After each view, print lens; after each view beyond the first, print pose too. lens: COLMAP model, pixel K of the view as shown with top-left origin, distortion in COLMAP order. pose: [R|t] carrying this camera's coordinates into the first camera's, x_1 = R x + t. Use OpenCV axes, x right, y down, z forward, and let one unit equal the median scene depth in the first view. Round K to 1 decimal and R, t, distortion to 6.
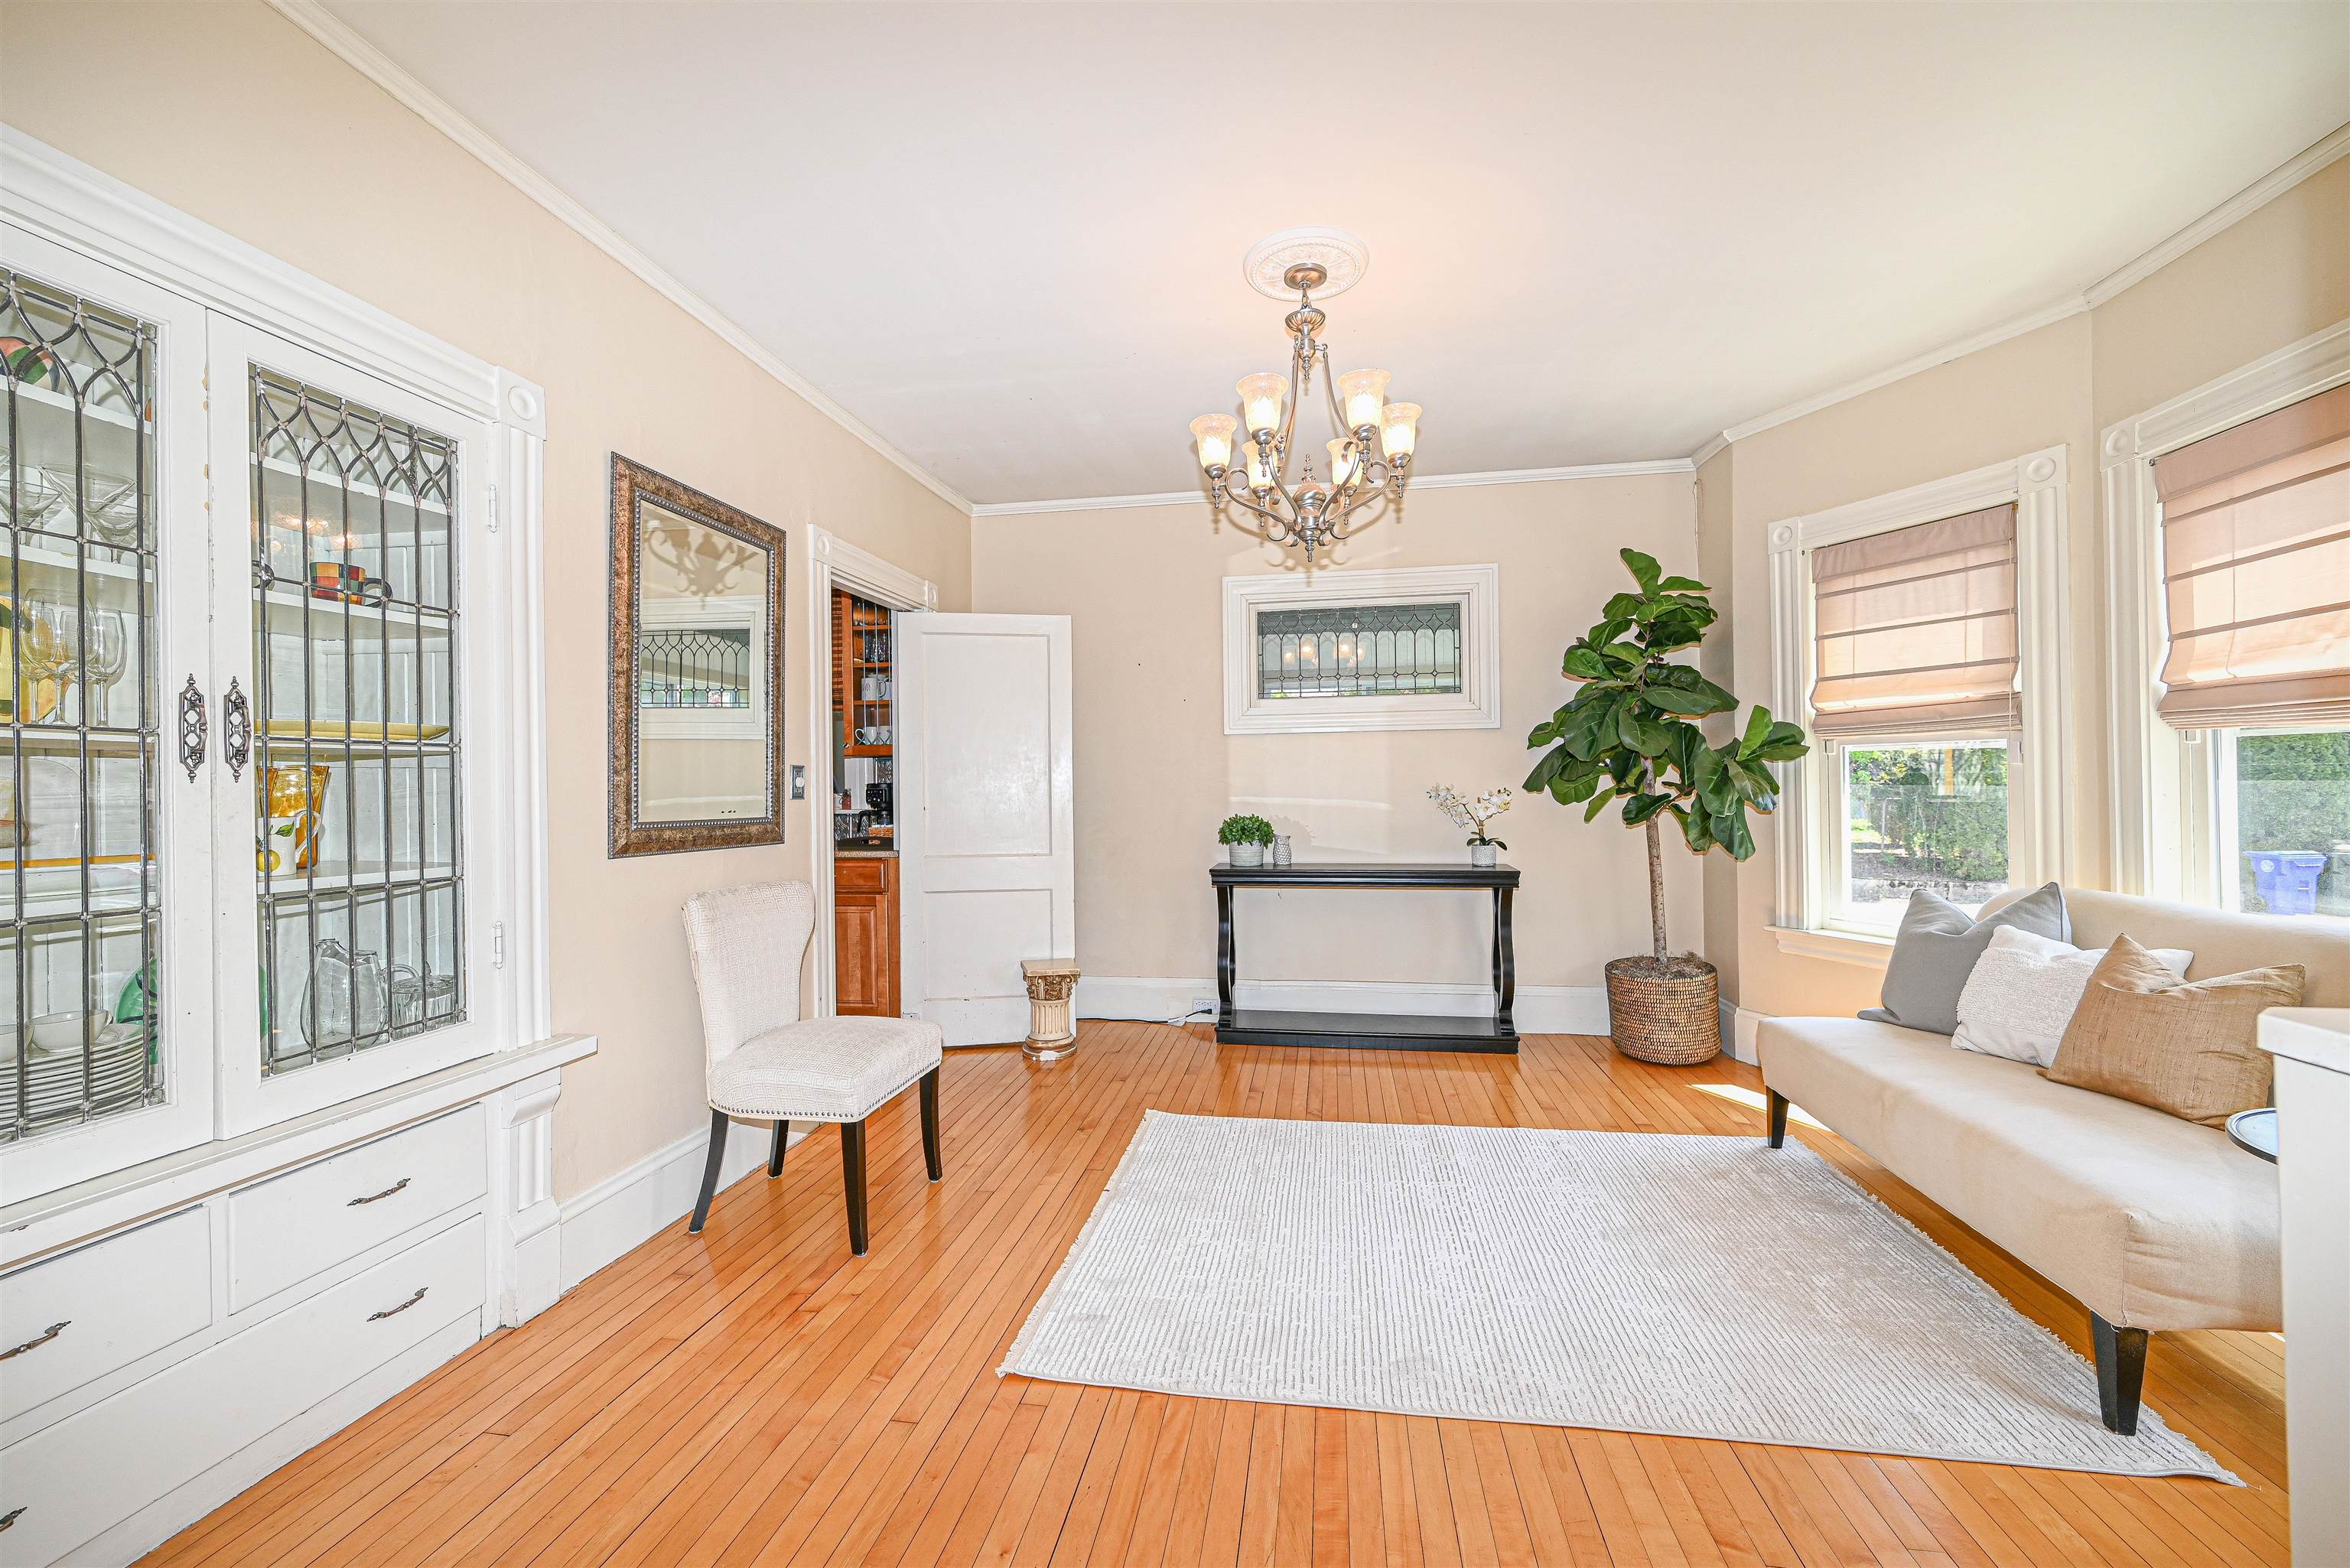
lens RADIAL K [[927.4, 0, 1184.0], [0, 927.4, 784.2], [0, 0, 1]] dist [0.000873, 0.000678]
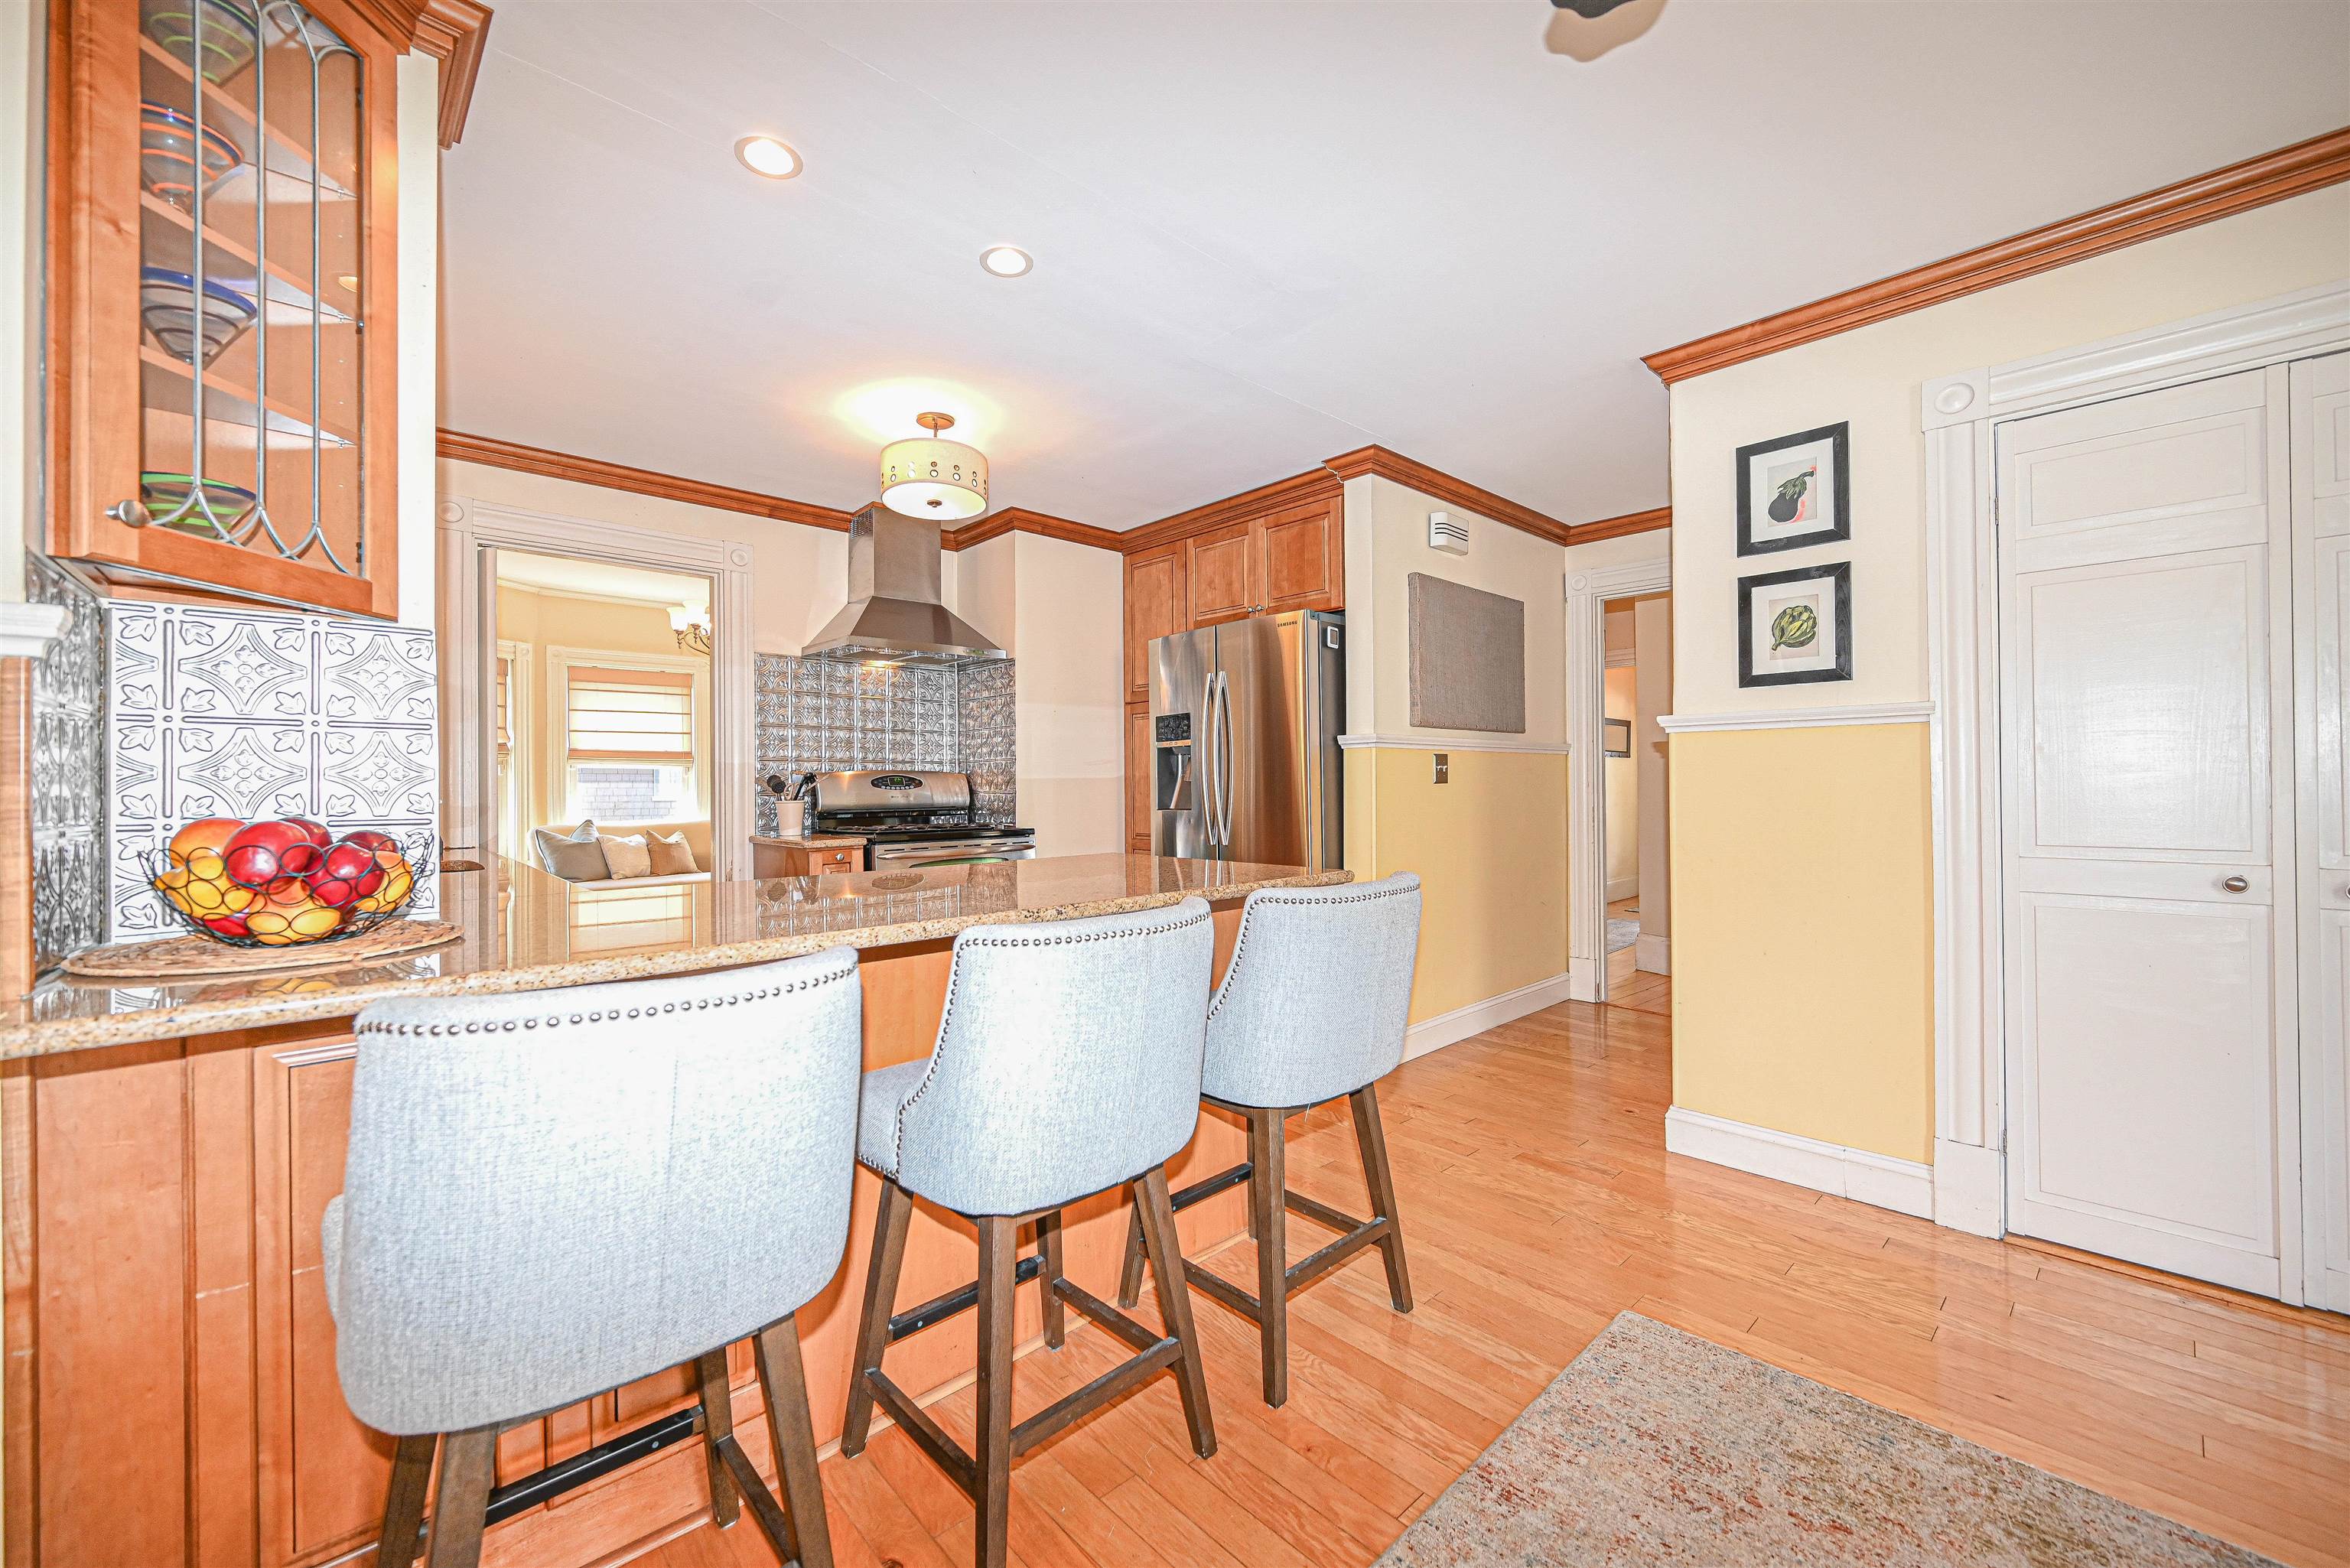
lens RADIAL K [[927.4, 0, 1173.3], [0, 927.4, 783.6], [0, 0, 1]] dist [0.000873, 0.000678]
pose [[-0.793179, 0.029858, 0.608257, -1.838357], [0.024532, 0.999553, -0.017075, 0.080535], [-0.608495, 0.001378, -0.793557, 1.899104]]
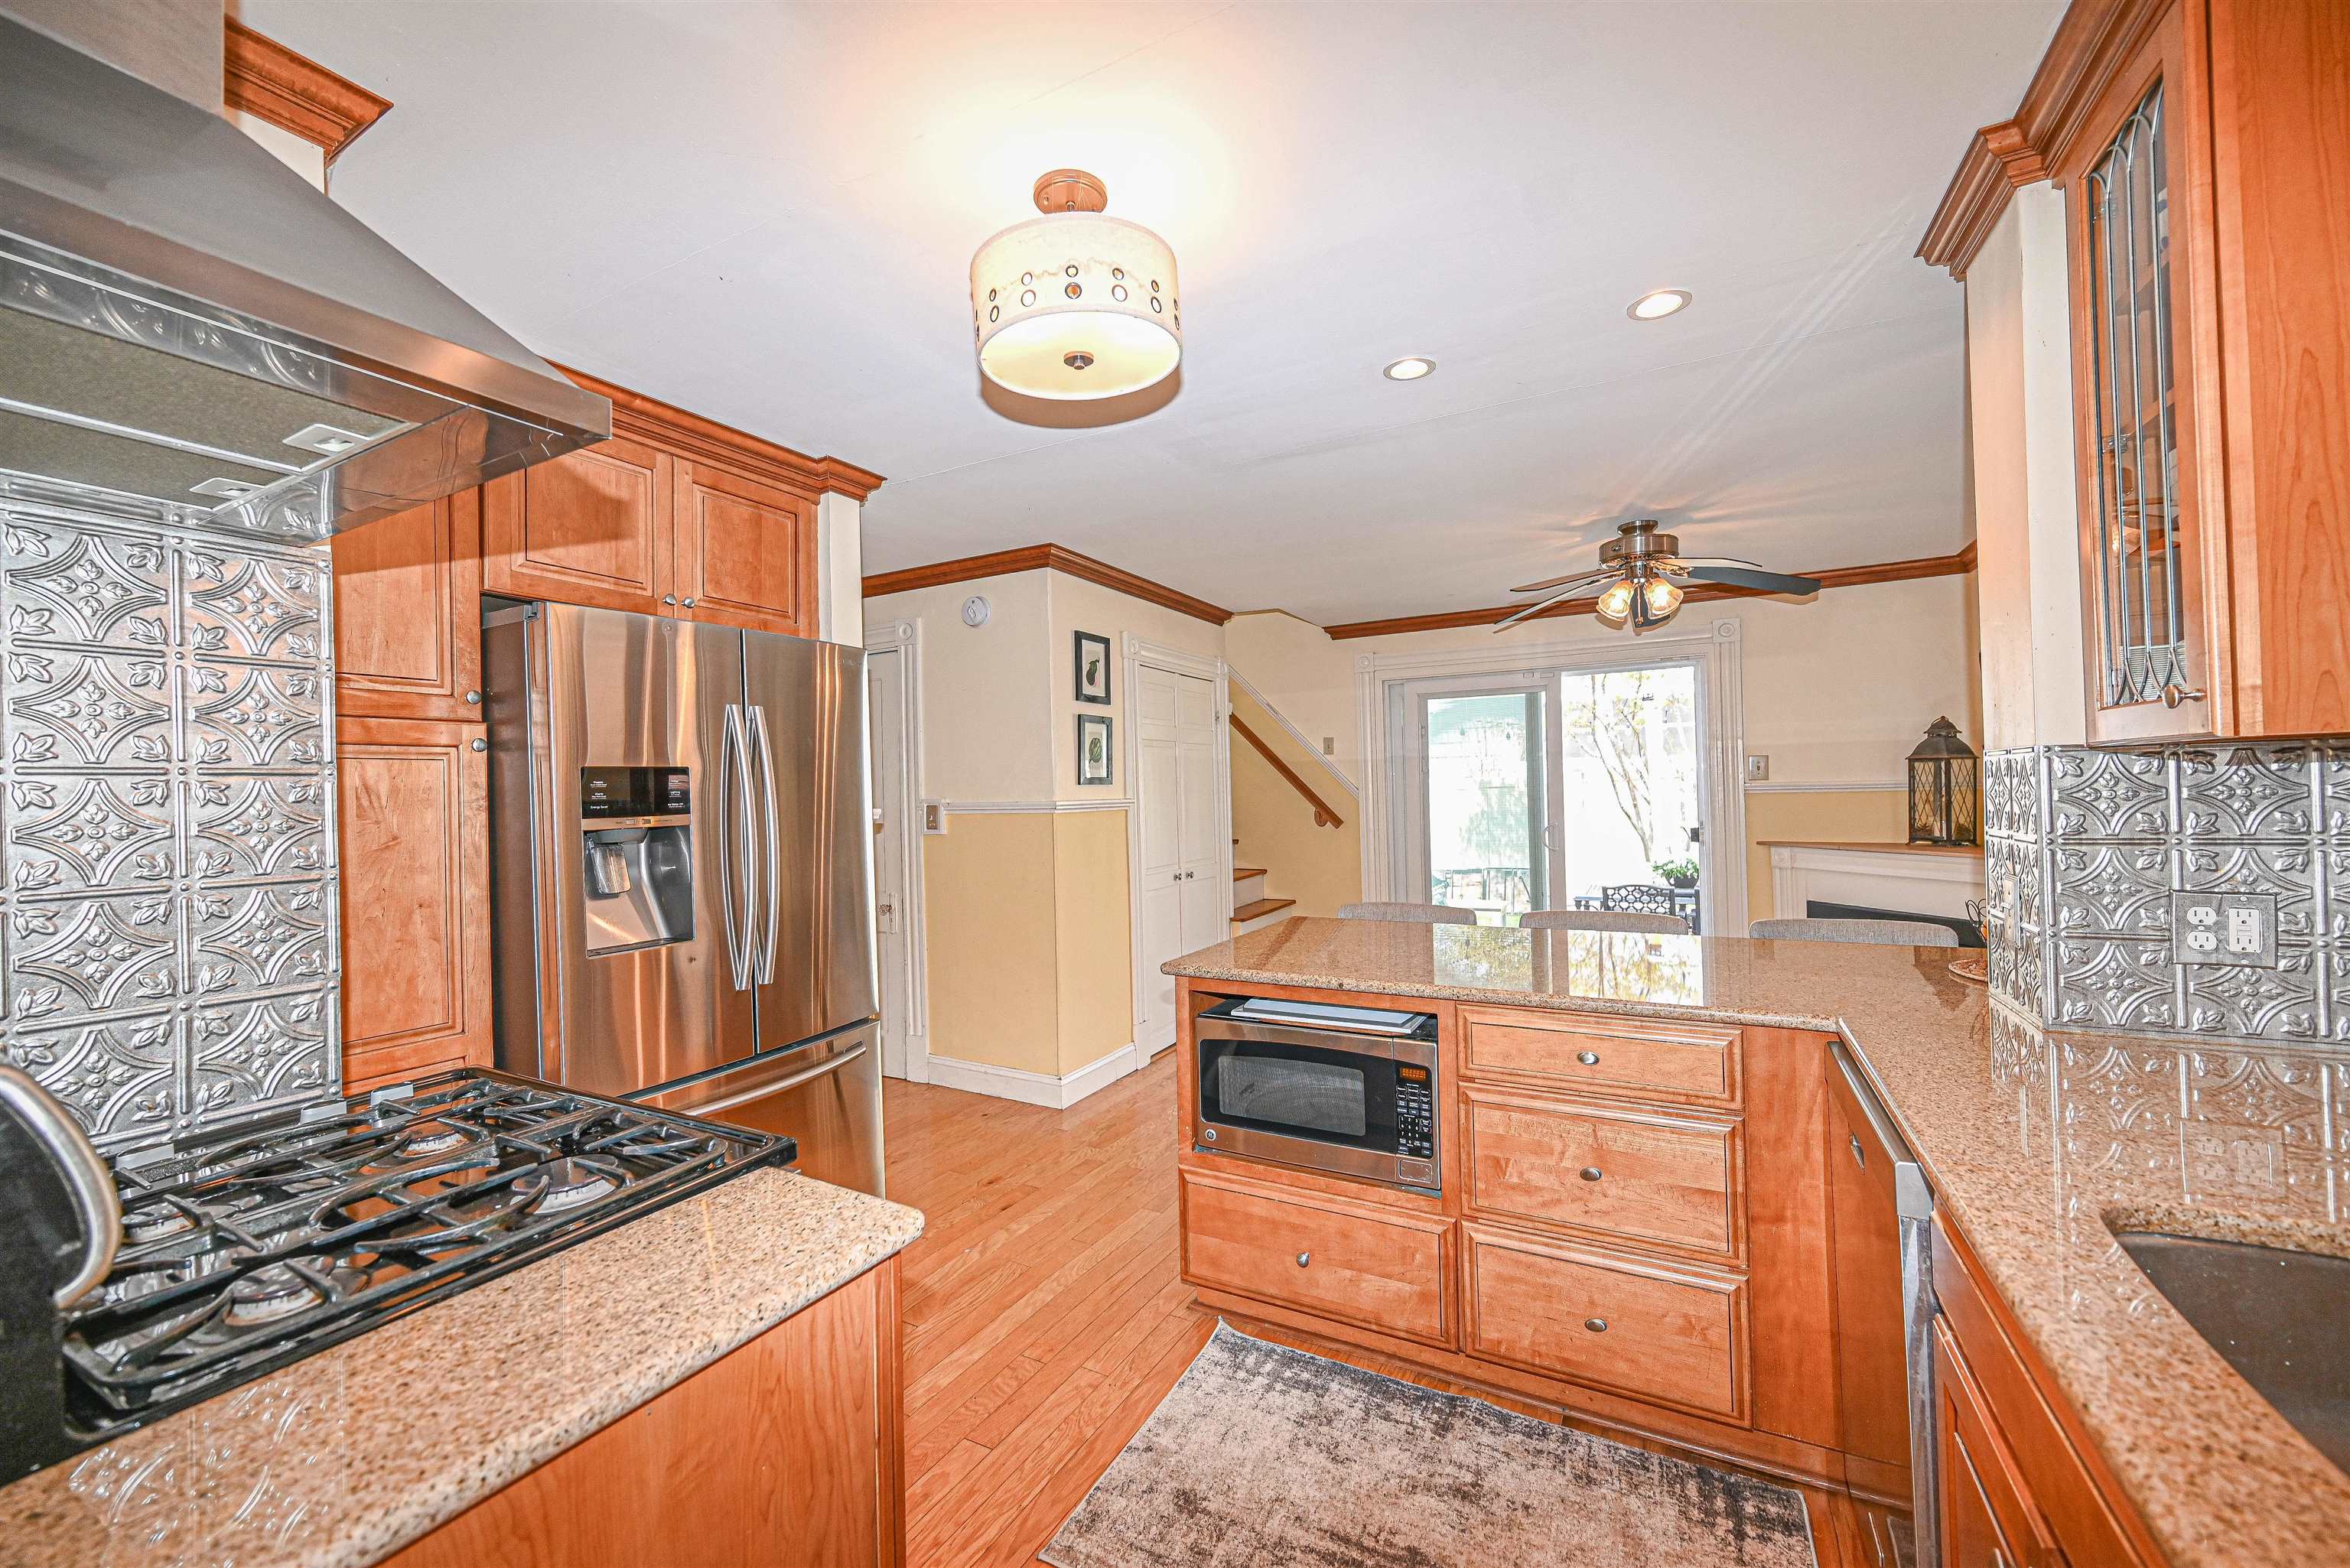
lens RADIAL K [[927.4, 0, 1165.0], [0, 927.4, 780.5], [0, 0, 1]] dist [0.000873, 0.000678]
pose [[-0.320267, 0.018905, -0.947139, -0.429450], [0.033684, 0.999396, 0.008558, -0.028681], [0.946728, -0.029163, -0.320710, 1.416309]]
